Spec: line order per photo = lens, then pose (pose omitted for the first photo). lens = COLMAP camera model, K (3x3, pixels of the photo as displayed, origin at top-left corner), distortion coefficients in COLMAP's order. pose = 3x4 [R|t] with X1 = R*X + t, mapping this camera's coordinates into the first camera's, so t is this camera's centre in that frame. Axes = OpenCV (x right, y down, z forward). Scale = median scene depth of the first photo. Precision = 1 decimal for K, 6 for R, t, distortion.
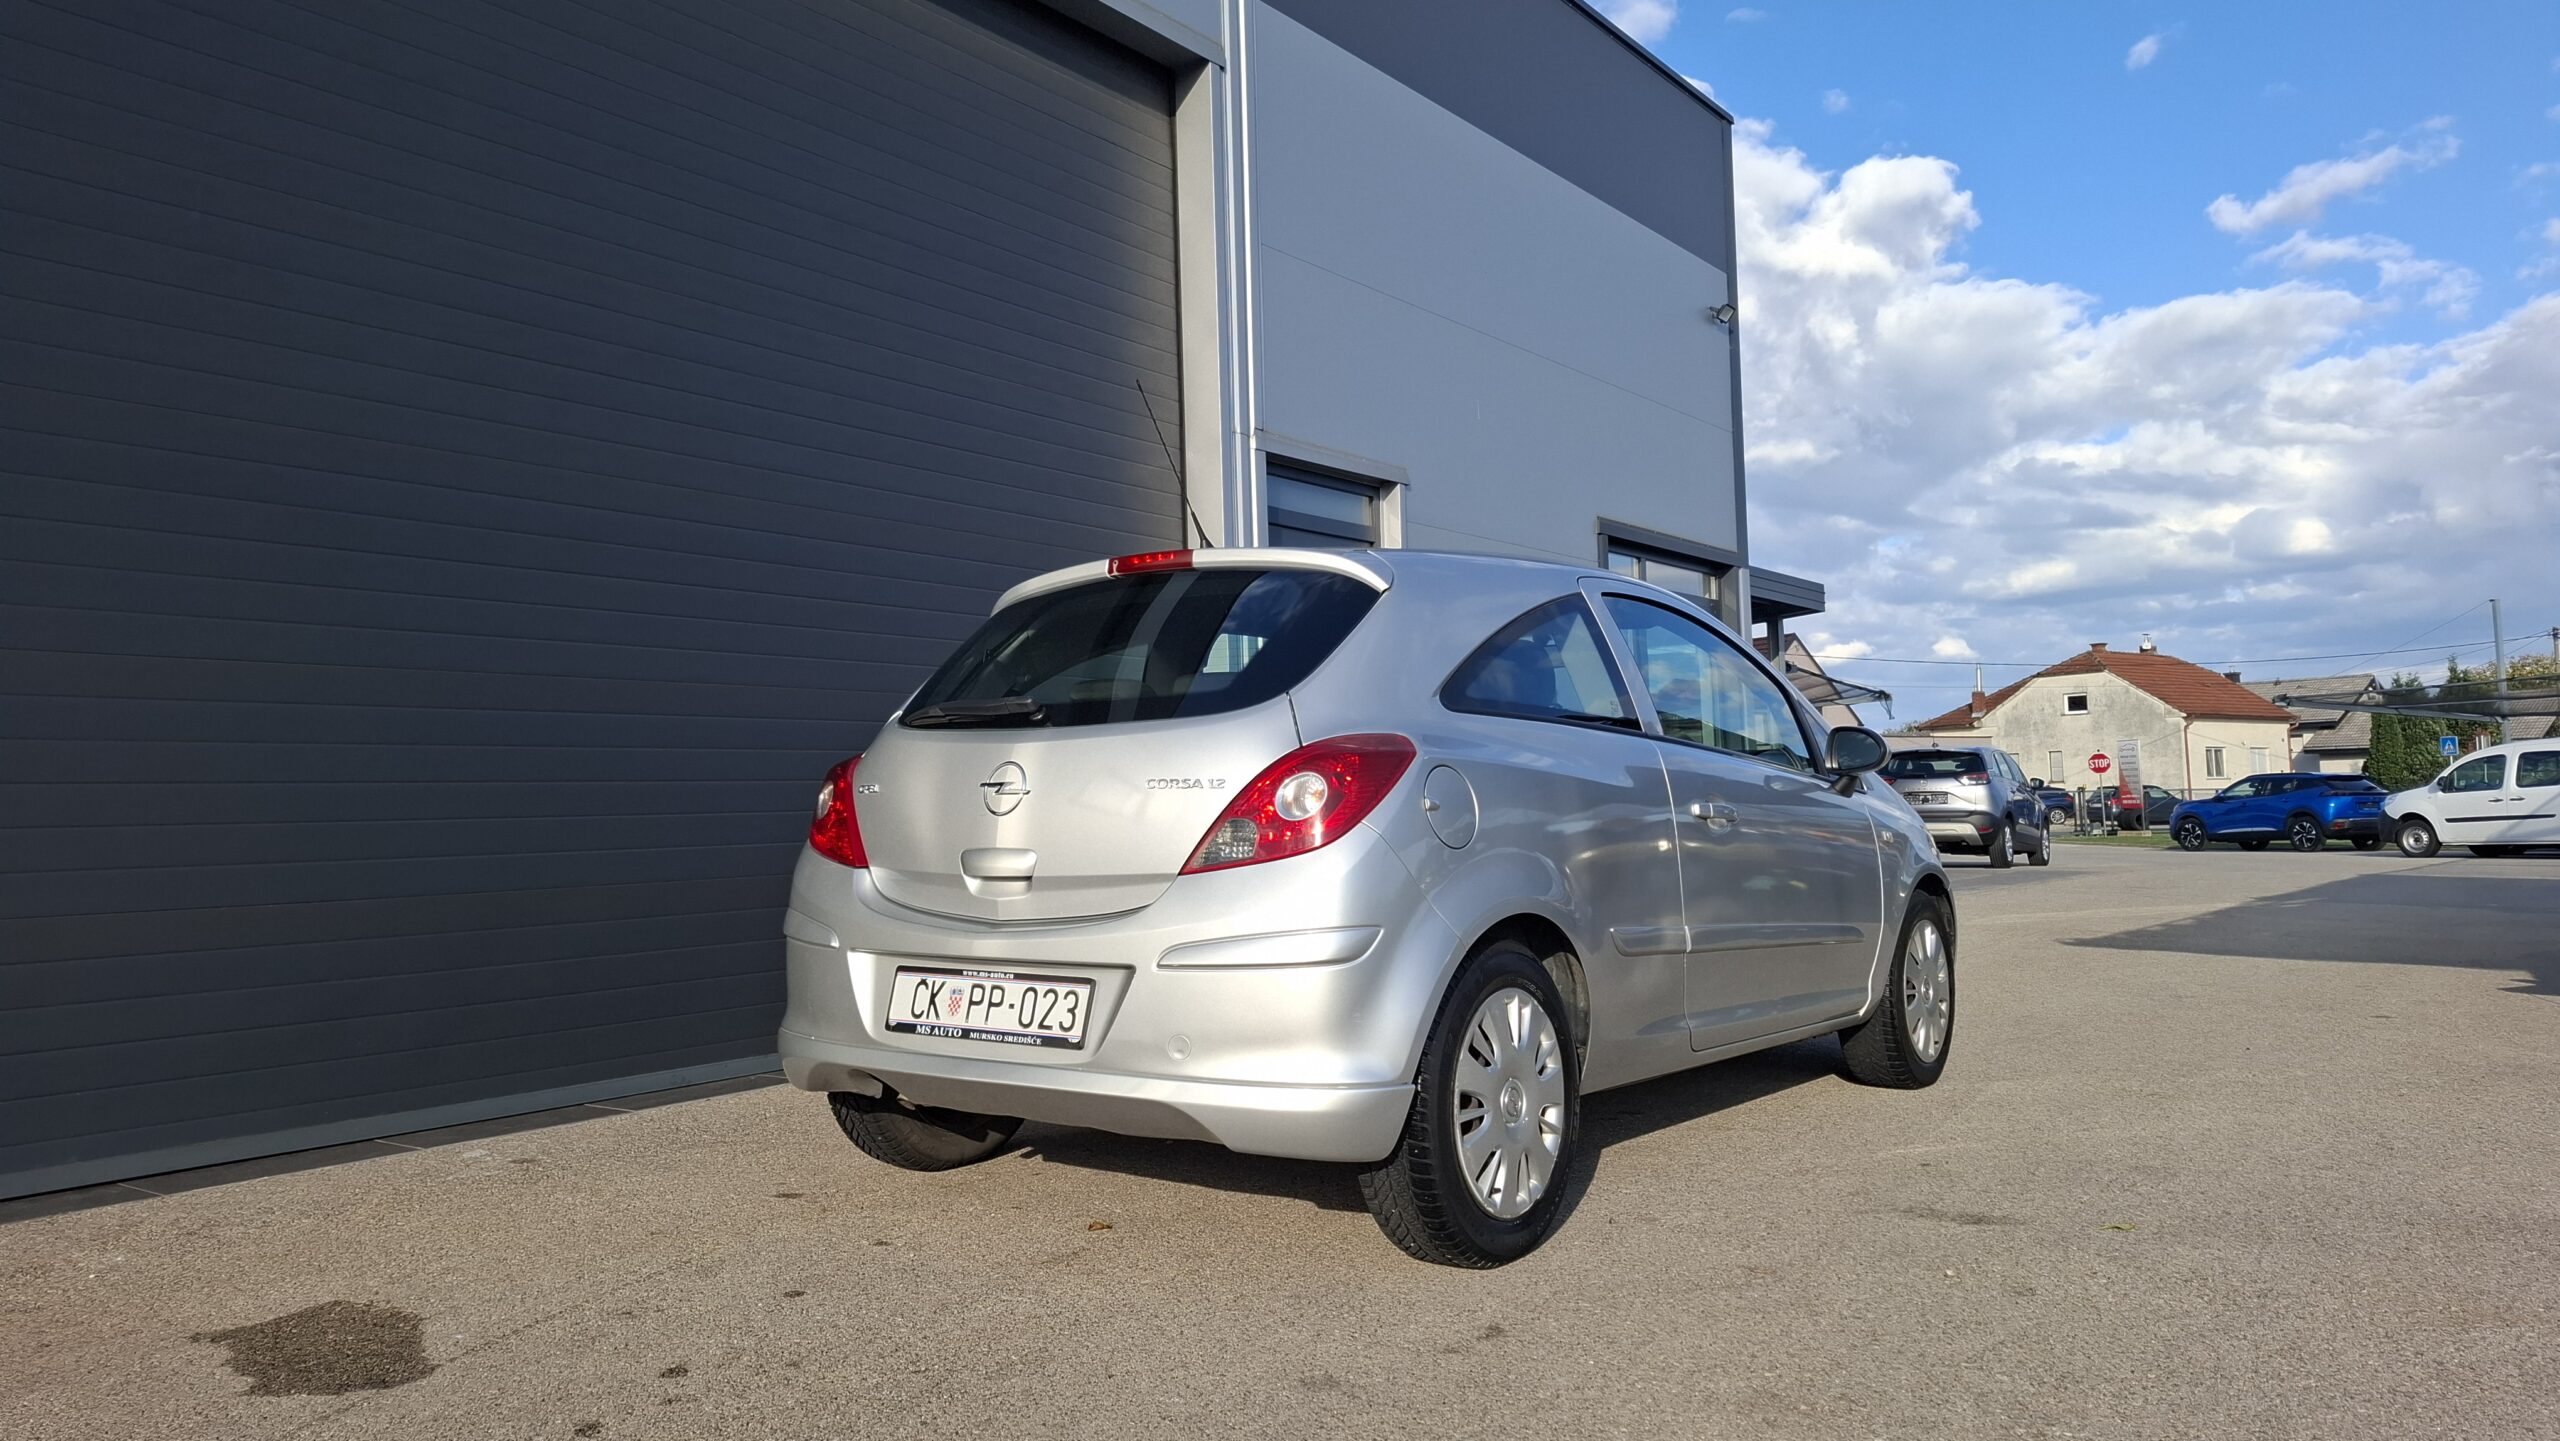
lens RADIAL K [[1799.0, 0, 1306.2], [0, 1799.0, 682.0], [0, 0, 1]] dist [0.112181, -0.172434]
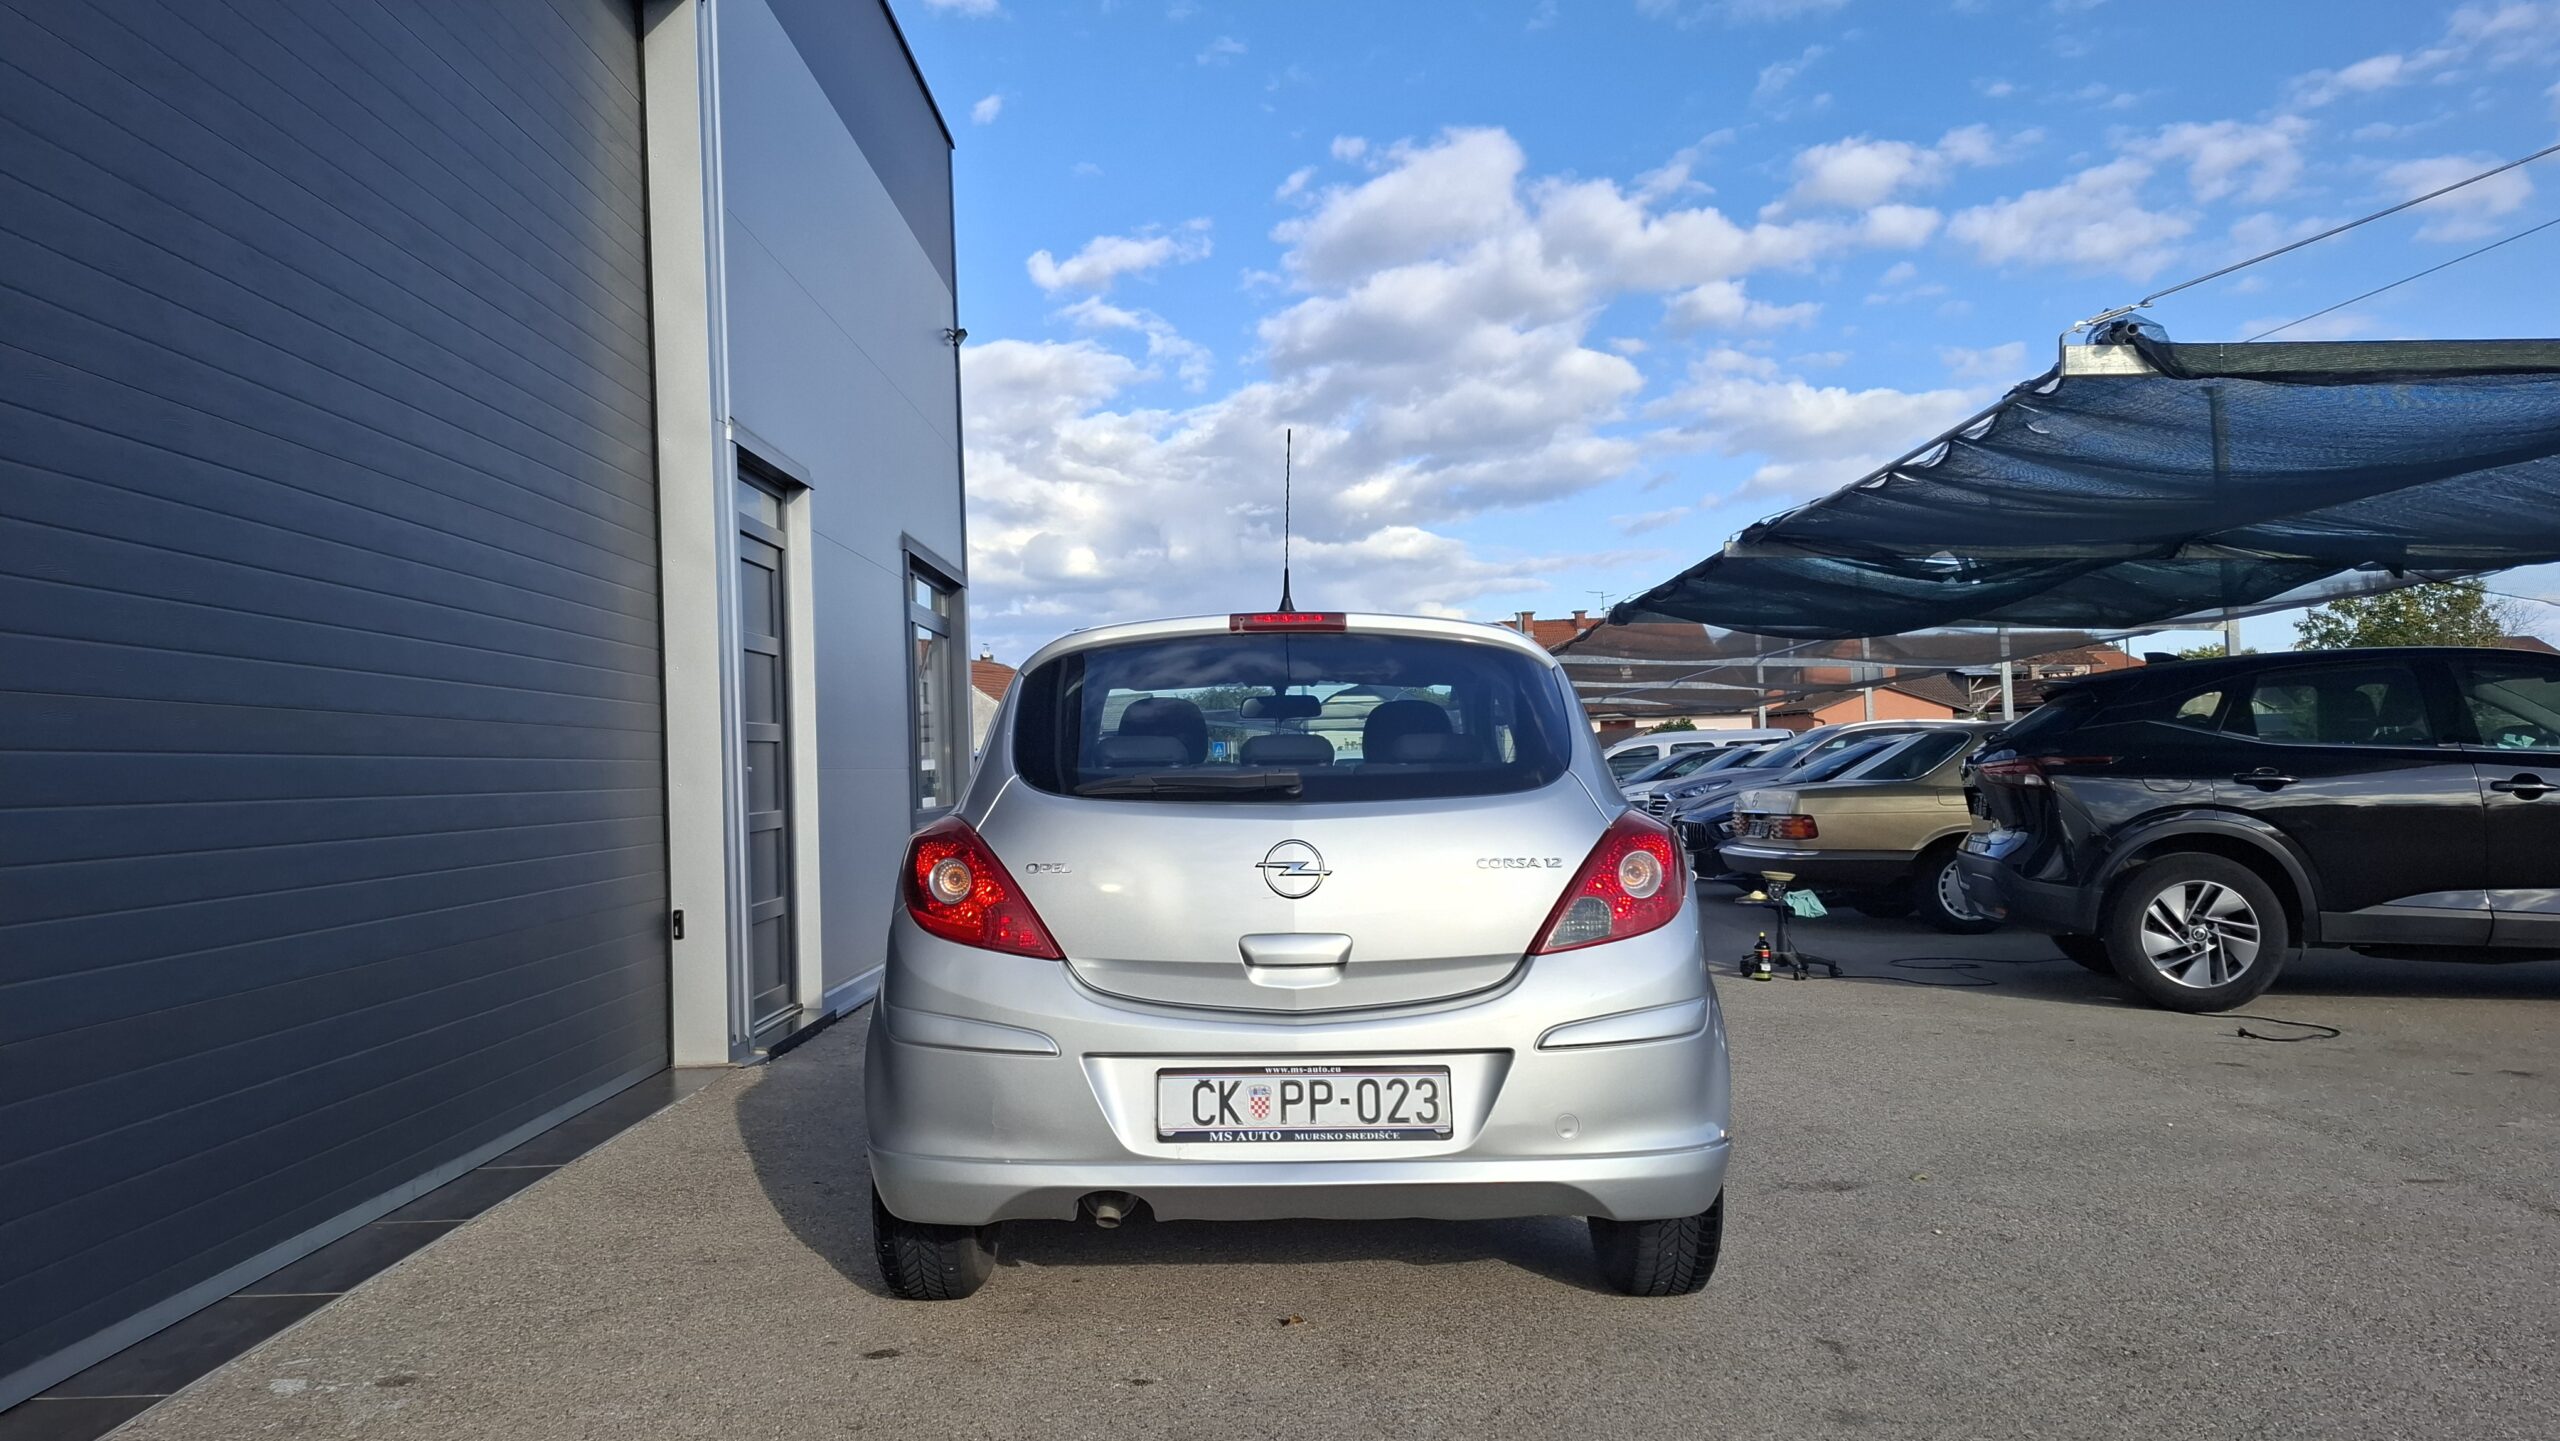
lens RADIAL K [[1778.5, 0, 1297.9], [0, 1778.5, 728.5], [0, 0, 1]] dist [0.114917, -0.170138]
pose [[0.798410, 0.017383, 0.601863, -0.714055], [-0.036284, 0.999156, 0.019275, -0.030969], [-0.601020, -0.037227, 0.798366, 0.265252]]
